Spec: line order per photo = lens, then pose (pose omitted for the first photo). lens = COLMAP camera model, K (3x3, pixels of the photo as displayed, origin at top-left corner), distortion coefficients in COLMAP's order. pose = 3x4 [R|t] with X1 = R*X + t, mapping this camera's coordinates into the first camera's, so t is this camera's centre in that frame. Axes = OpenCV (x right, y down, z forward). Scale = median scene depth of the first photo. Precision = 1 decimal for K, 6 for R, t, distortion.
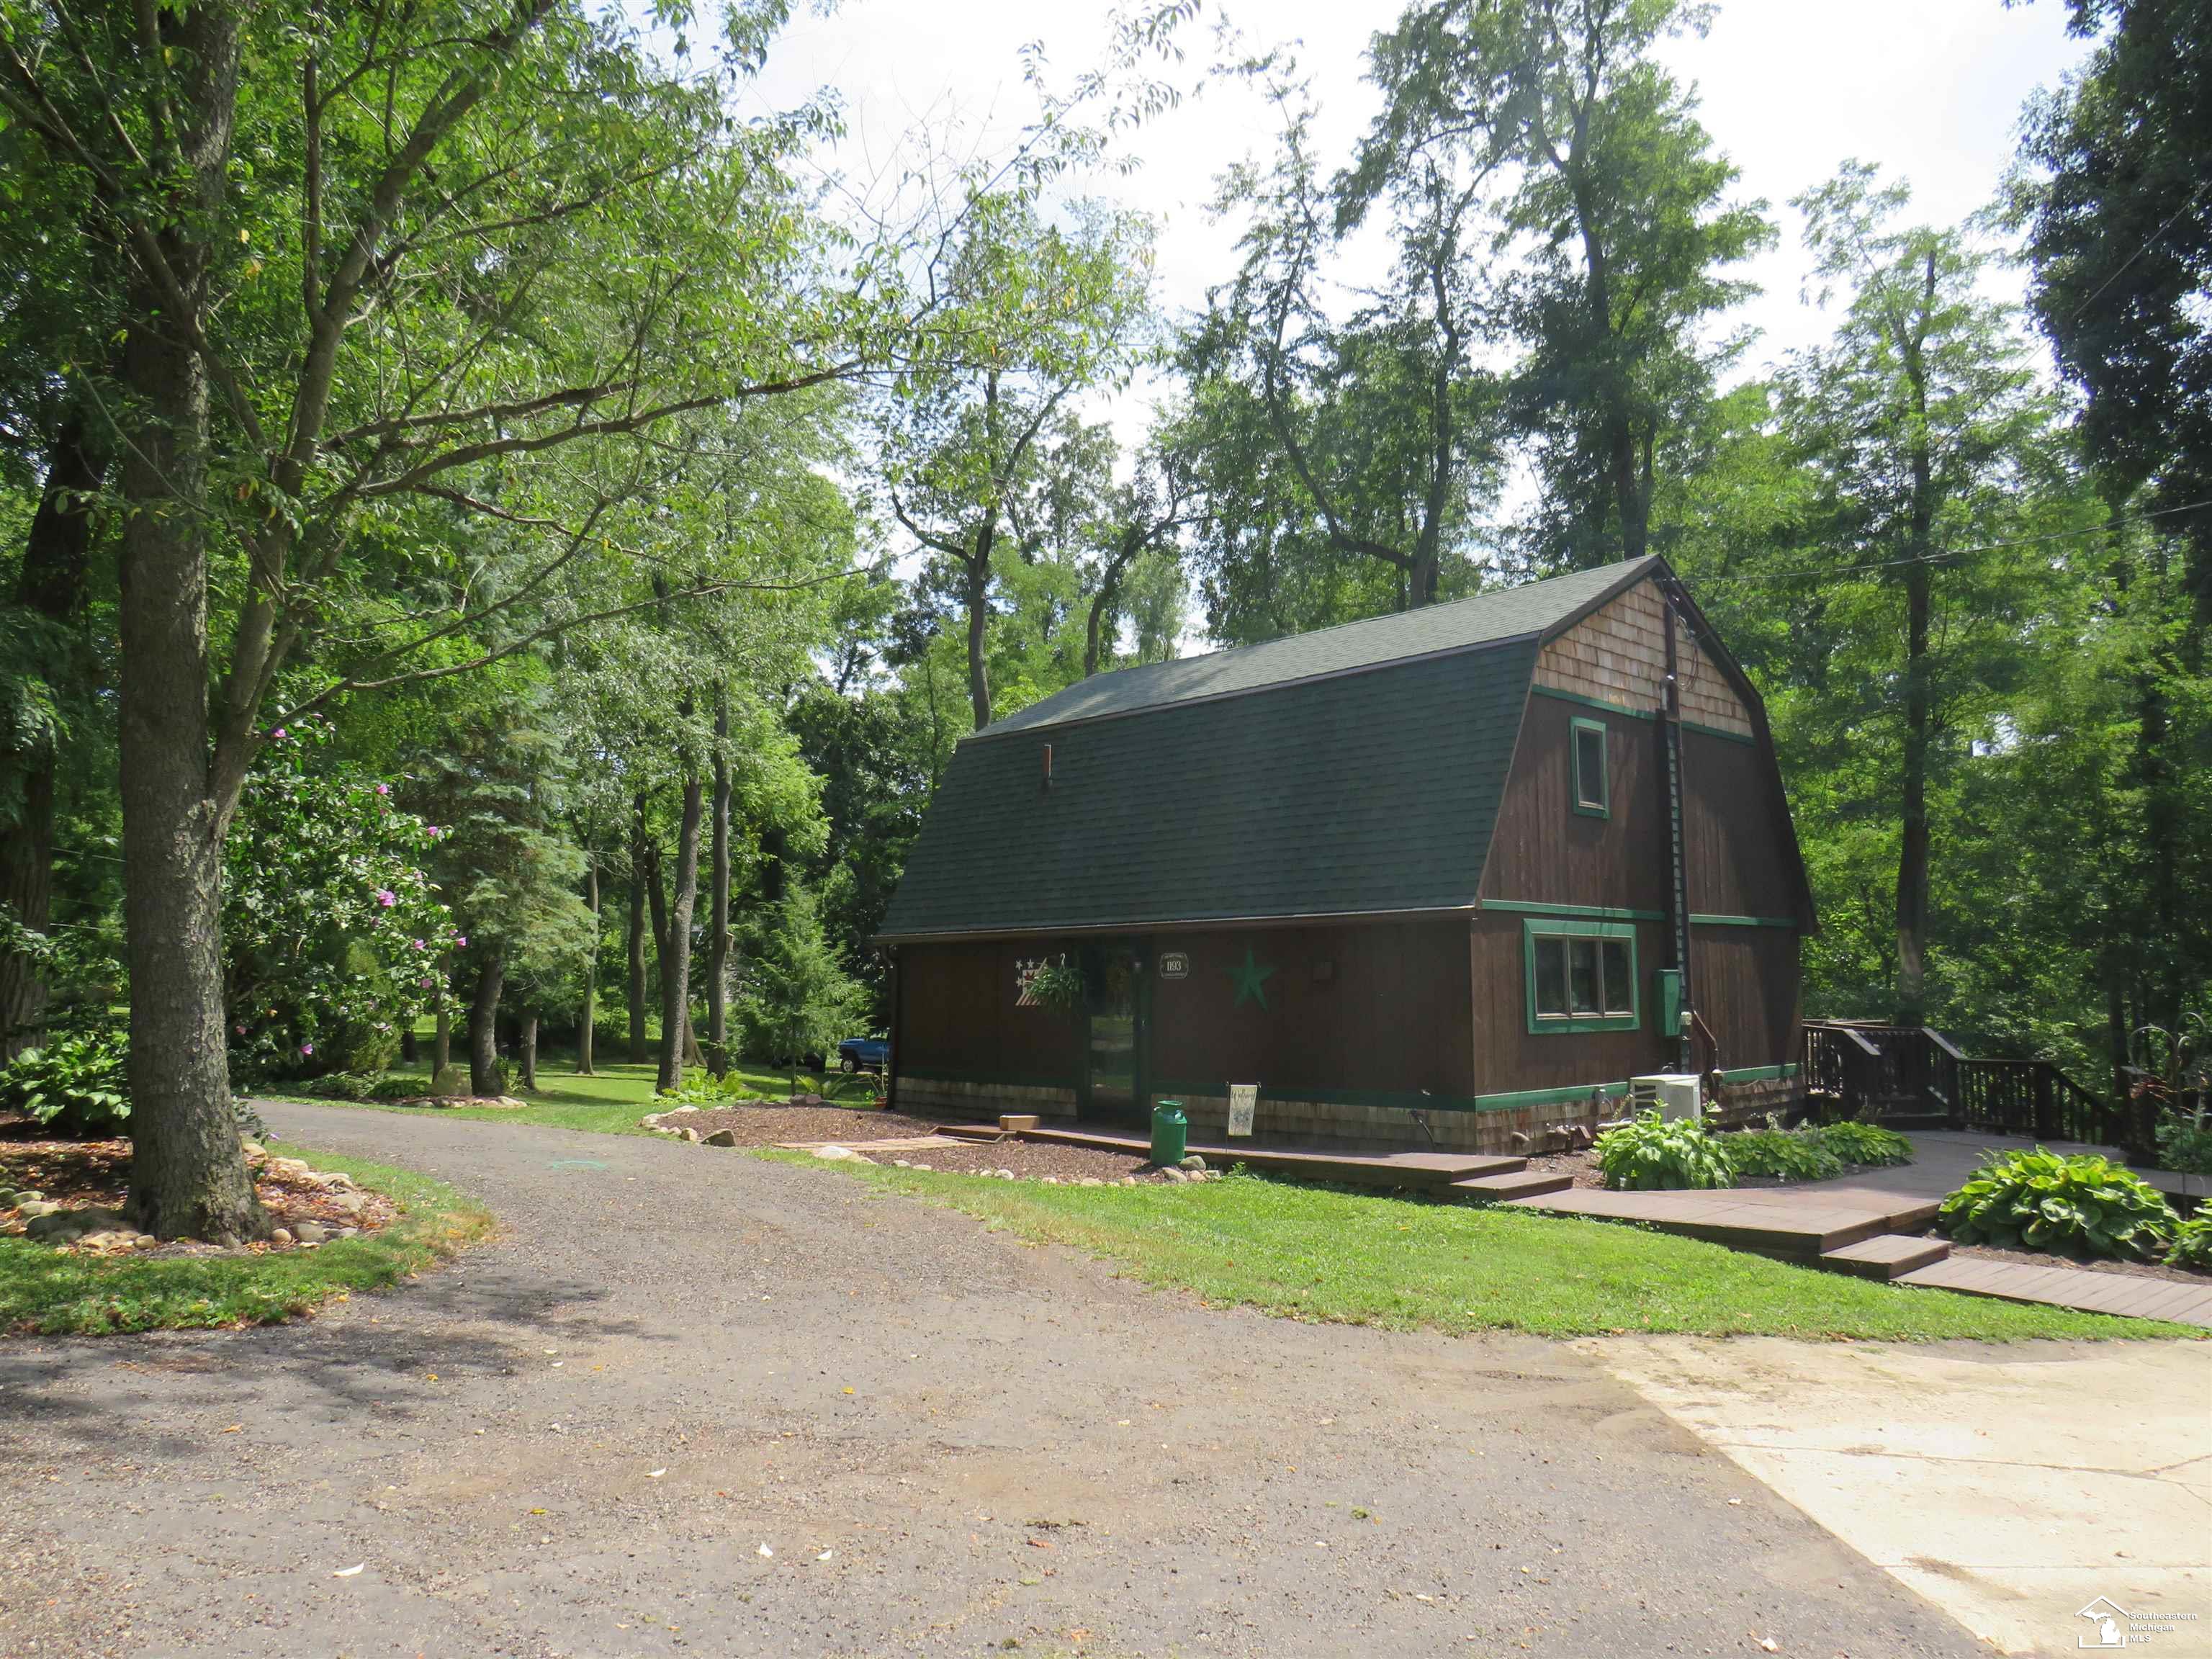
lens RADIAL K [[1572.2, 0, 1109.1], [0, 1572.2, 818.8], [0, 0, 1]] dist [-0.025771, 0.009217]
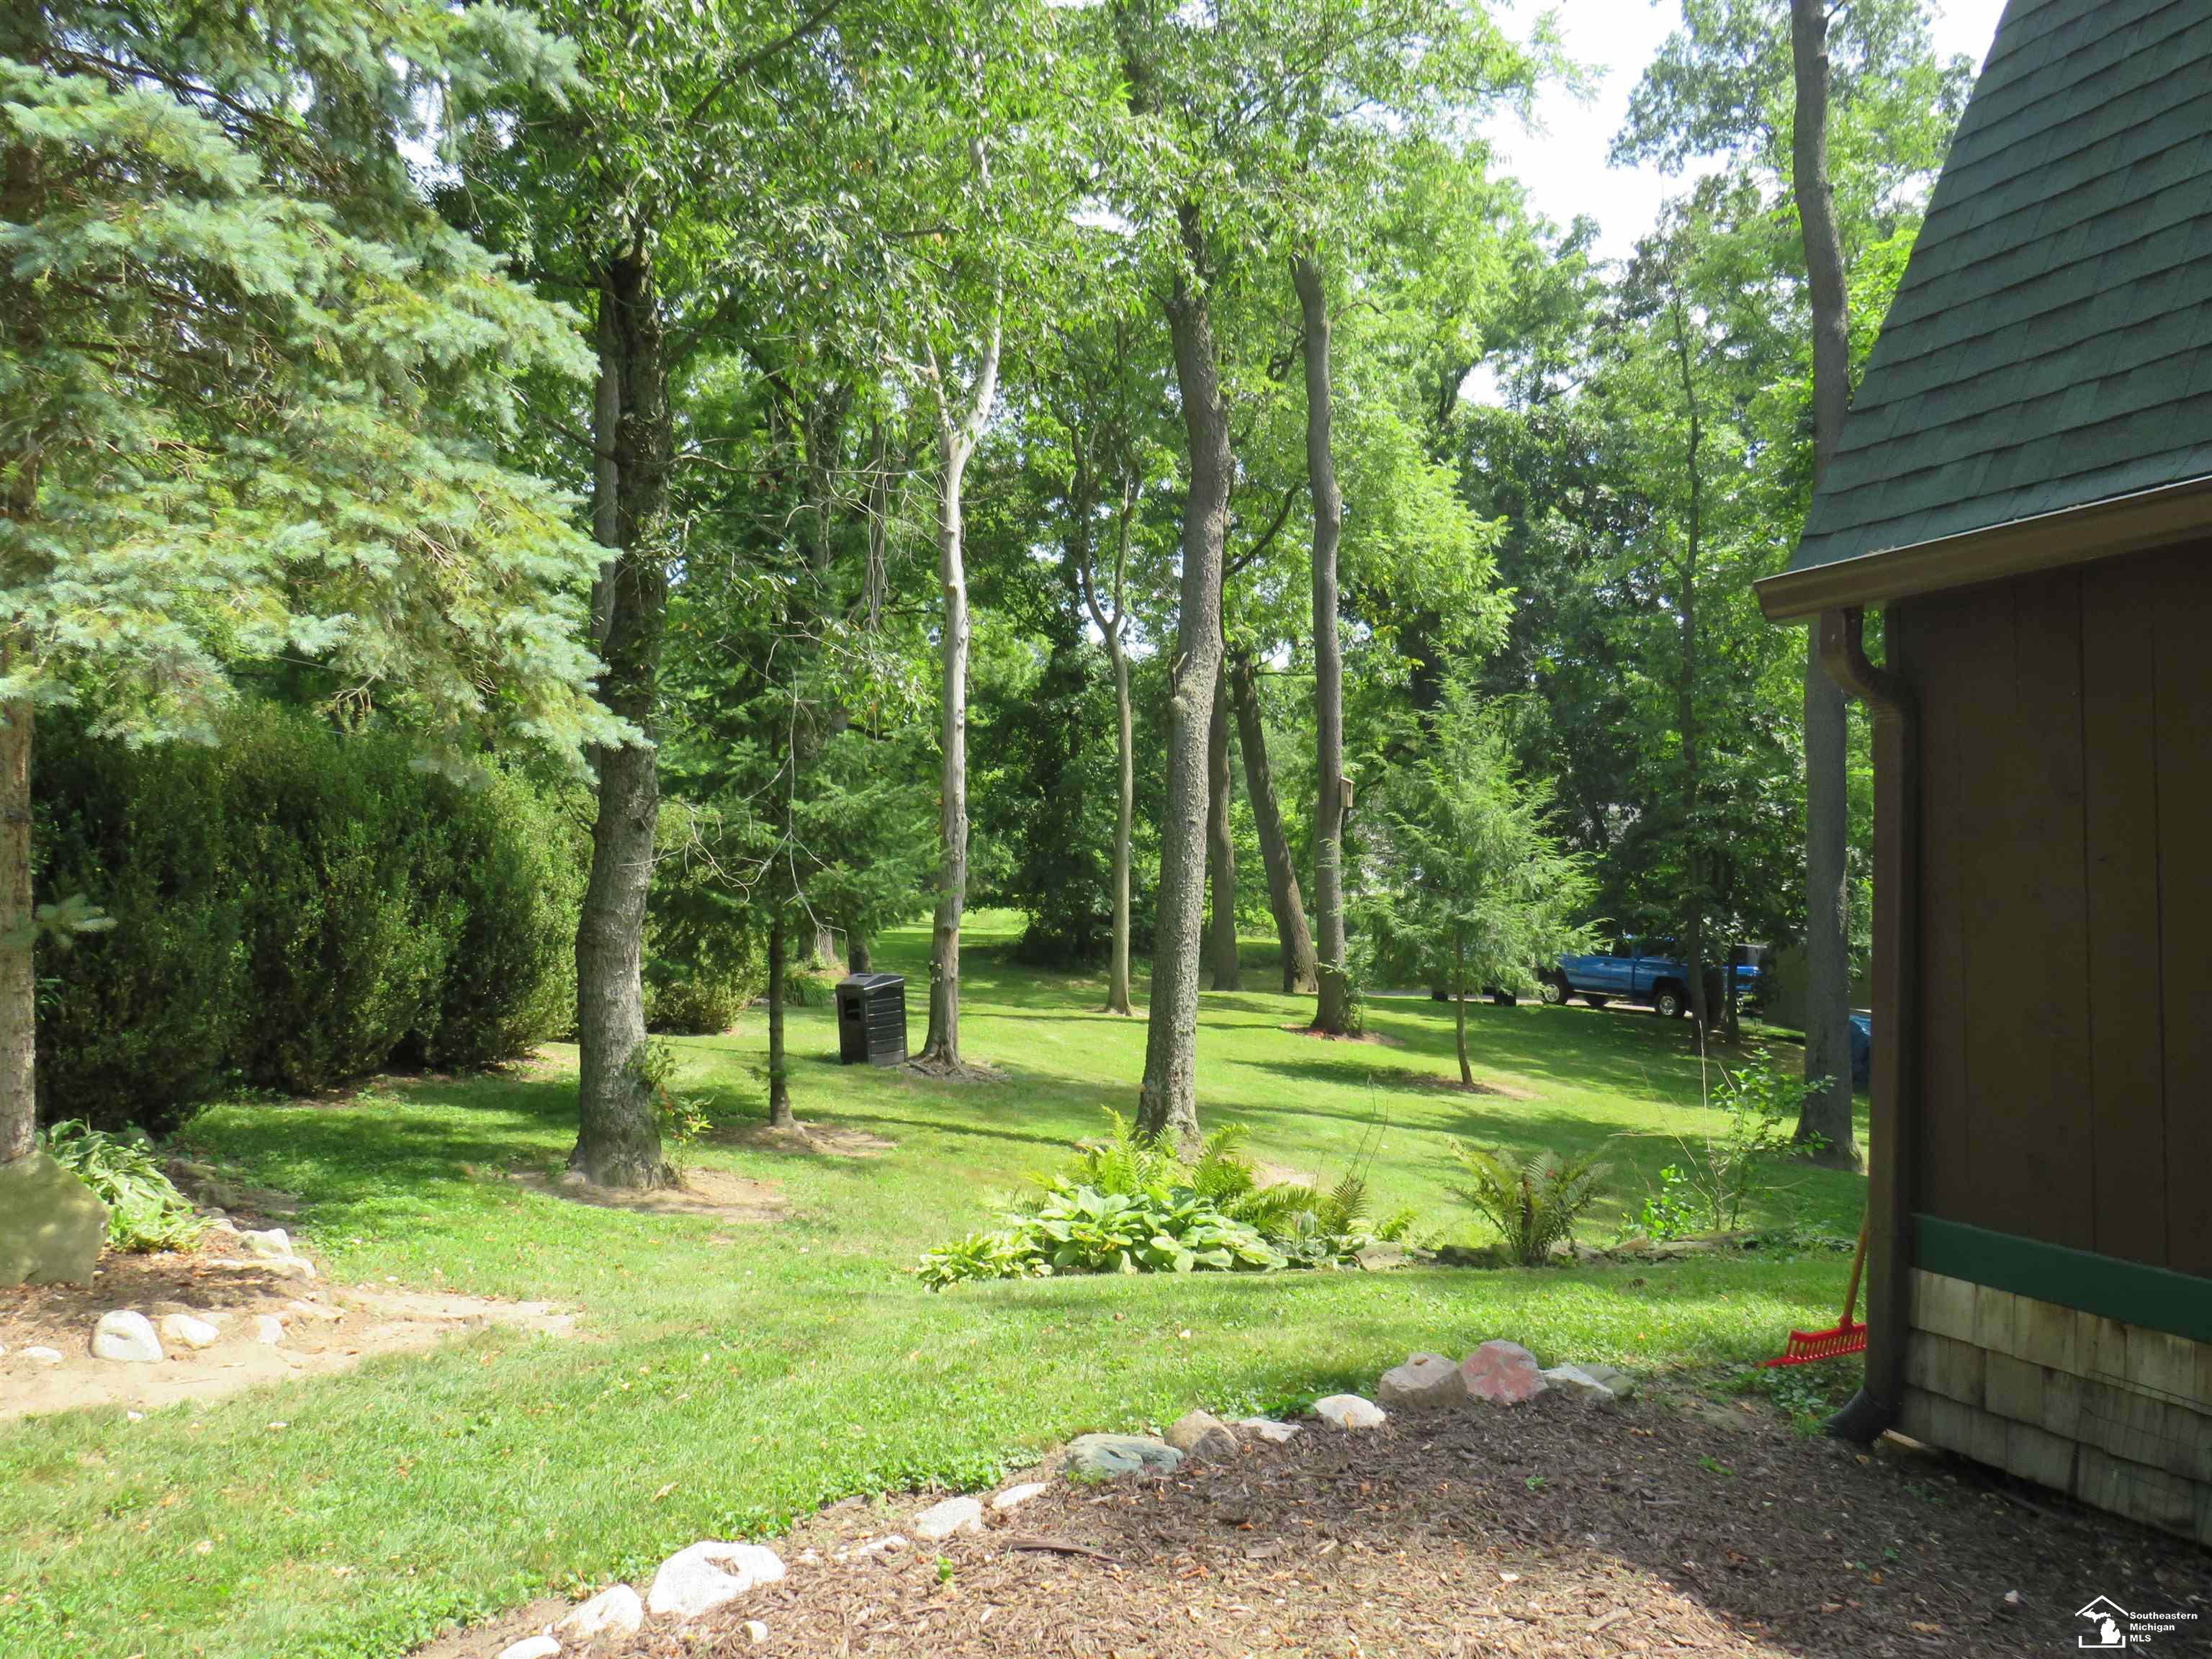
lens RADIAL K [[1773.6, 0, 1101.8], [0, 1773.6, 820.7], [0, 0, 1]] dist [-0.012101, 0.003305]
pose [[0.920828, -0.016620, -0.389615, -0.064601], [0.046758, 0.996589, 0.067999, 0.037571], [0.387156, -0.080833, 0.918464, 0.336615]]
